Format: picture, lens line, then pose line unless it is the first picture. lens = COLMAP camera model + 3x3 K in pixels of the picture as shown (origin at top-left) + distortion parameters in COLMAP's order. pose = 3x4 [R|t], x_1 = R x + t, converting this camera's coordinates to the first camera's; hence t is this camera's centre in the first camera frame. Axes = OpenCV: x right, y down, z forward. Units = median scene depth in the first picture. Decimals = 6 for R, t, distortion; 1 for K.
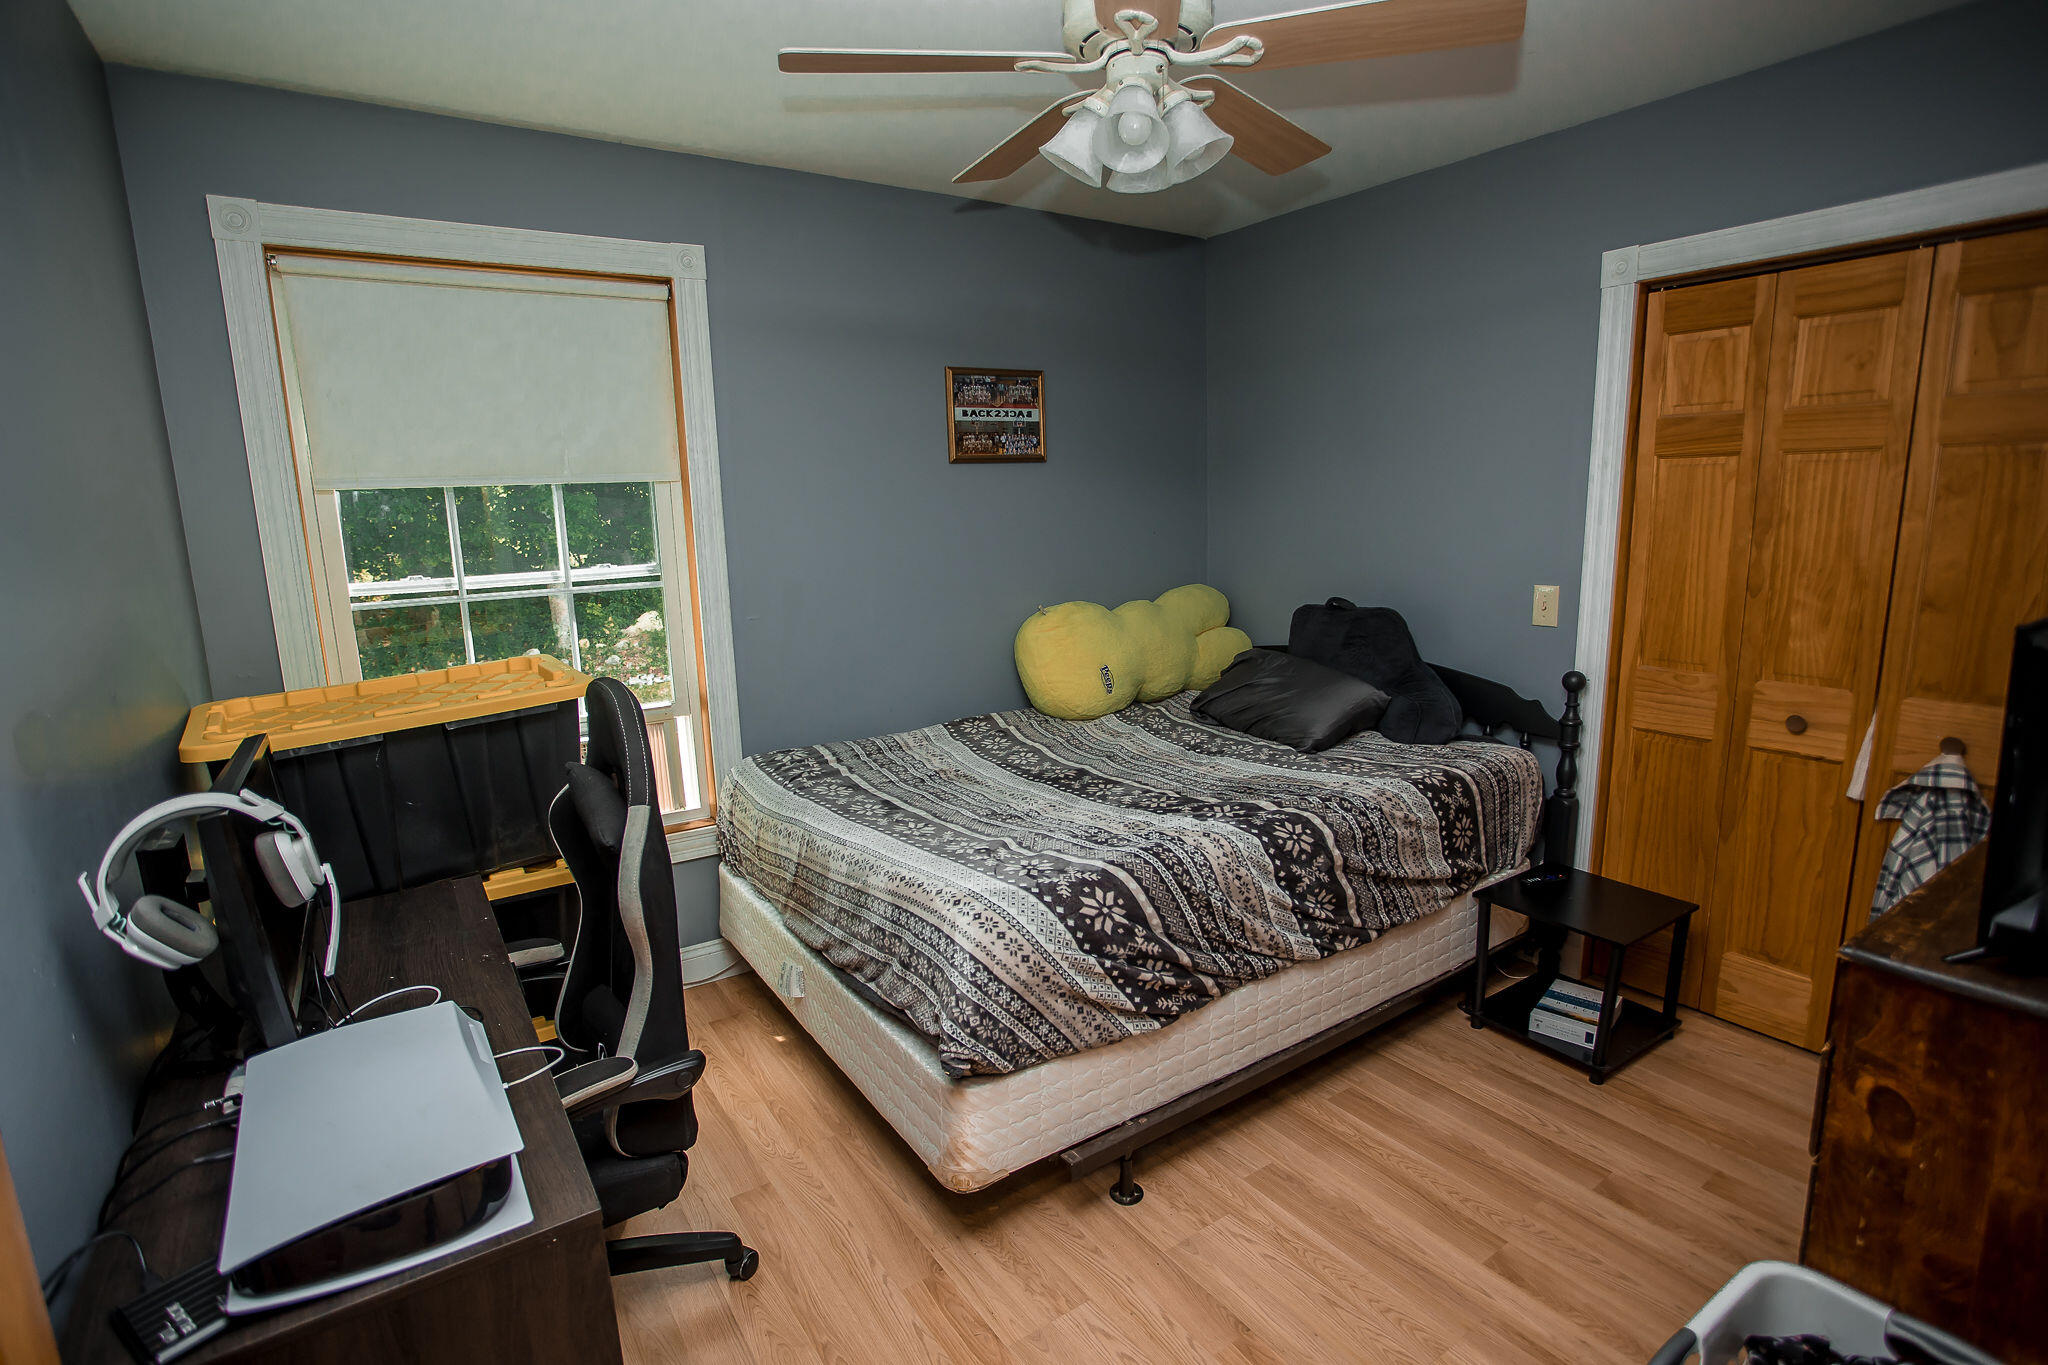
lens RADIAL K [[997.3, 0, 1024.0], [0, 997.3, 682.5], [0, 0, 1]] dist [-0.079029, 0.043787]
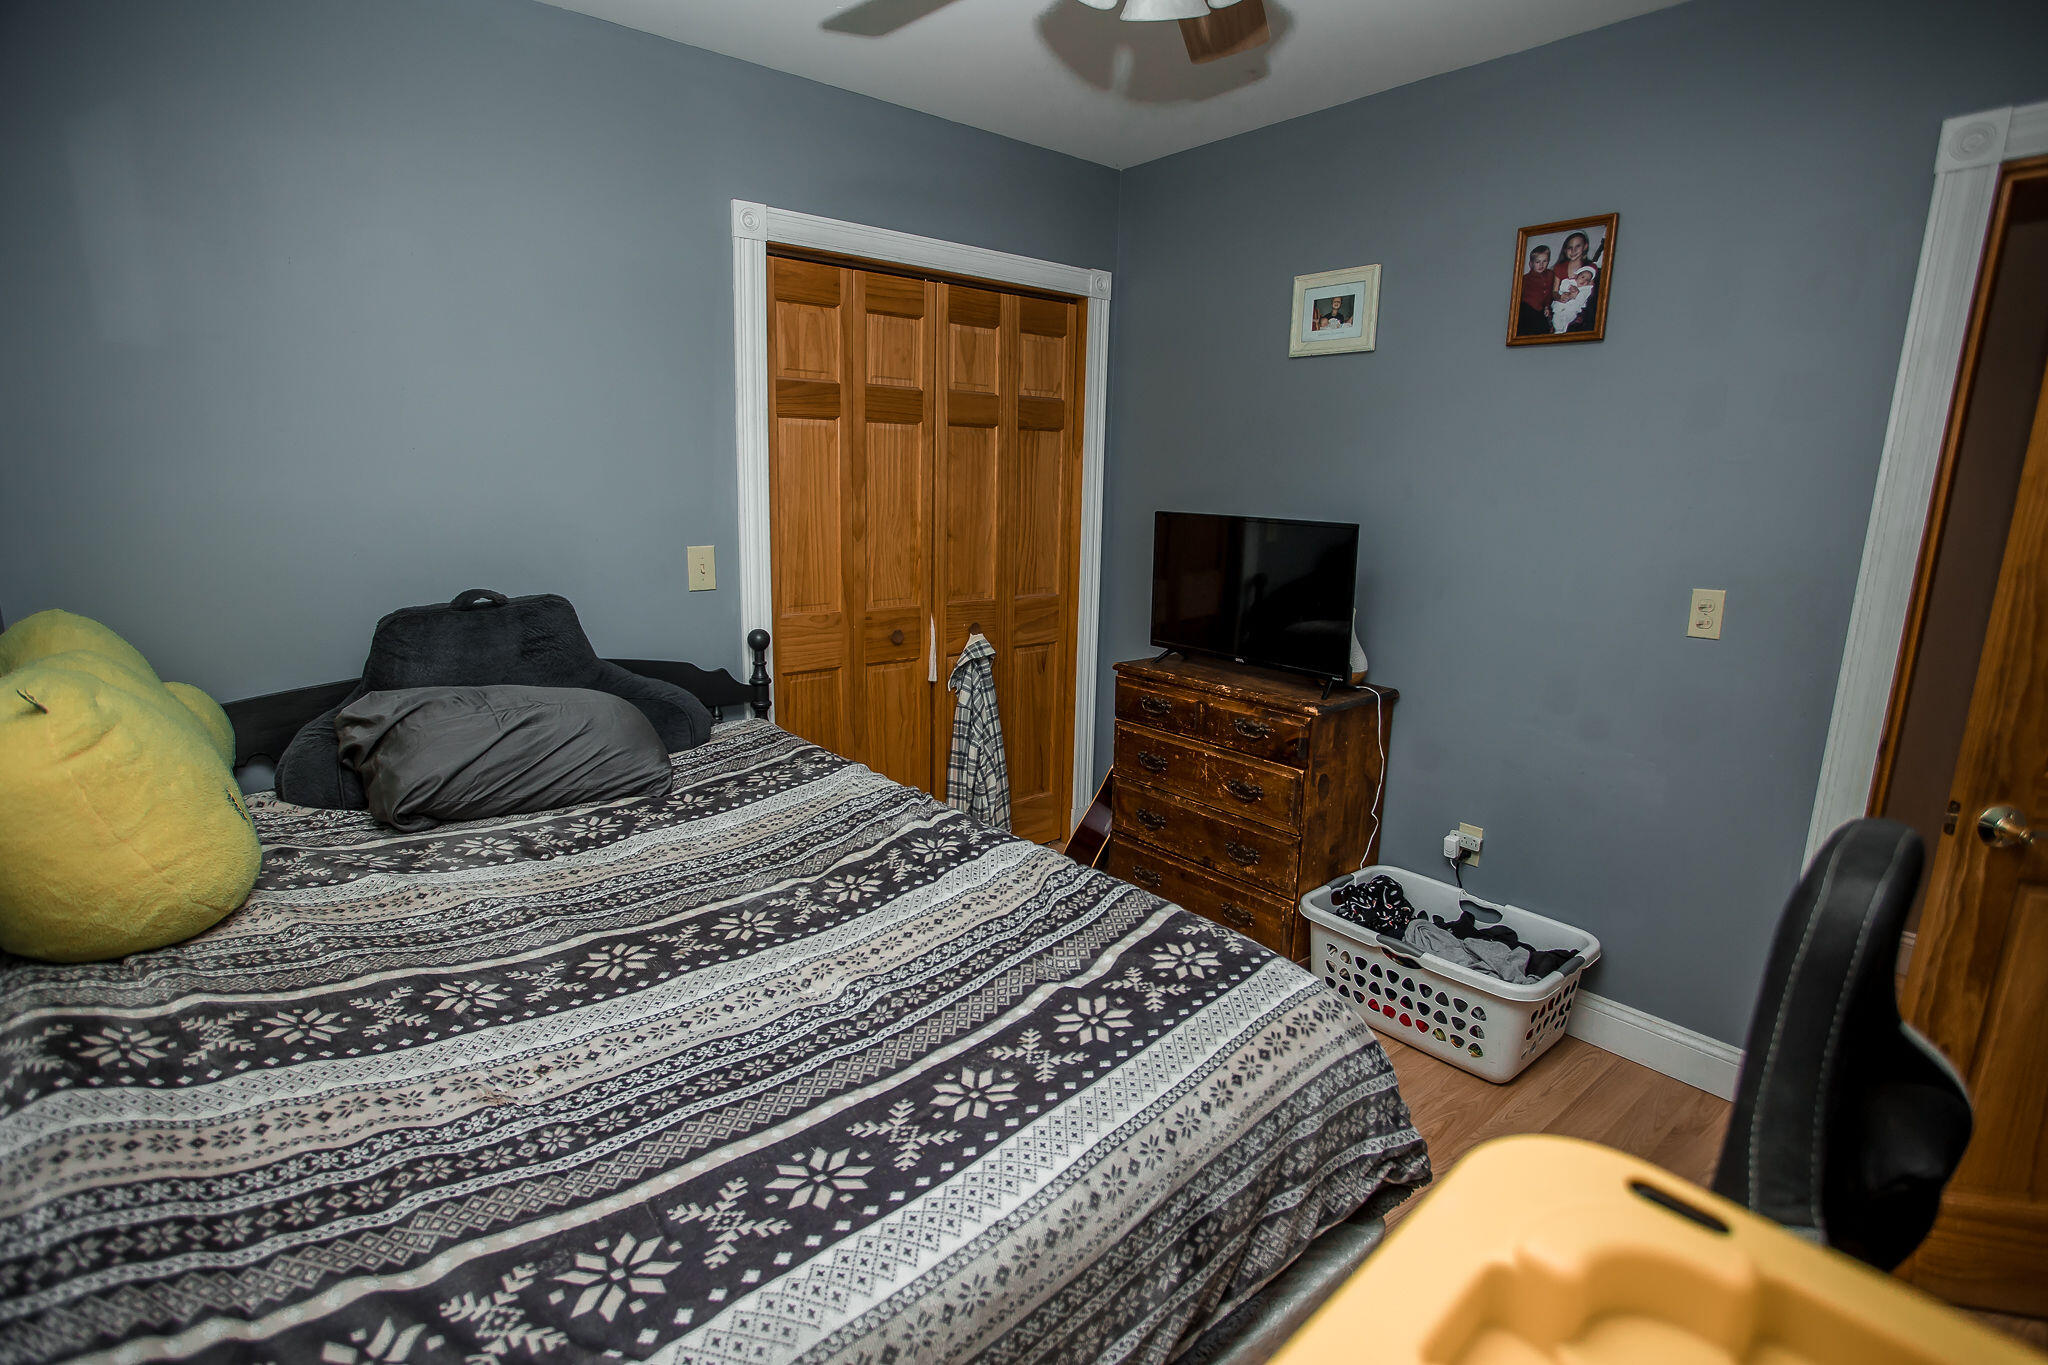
lens RADIAL K [[997.3, 0, 1024.0], [0, 997.3, 682.5], [0, 0, 1]] dist [-0.079029, 0.043787]
pose [[-0.084071, -0.181579, 0.979776, -0.465373], [0.165246, 0.967102, 0.193409, -0.113115], [-0.982663, 0.178164, -0.051300, 0.828856]]
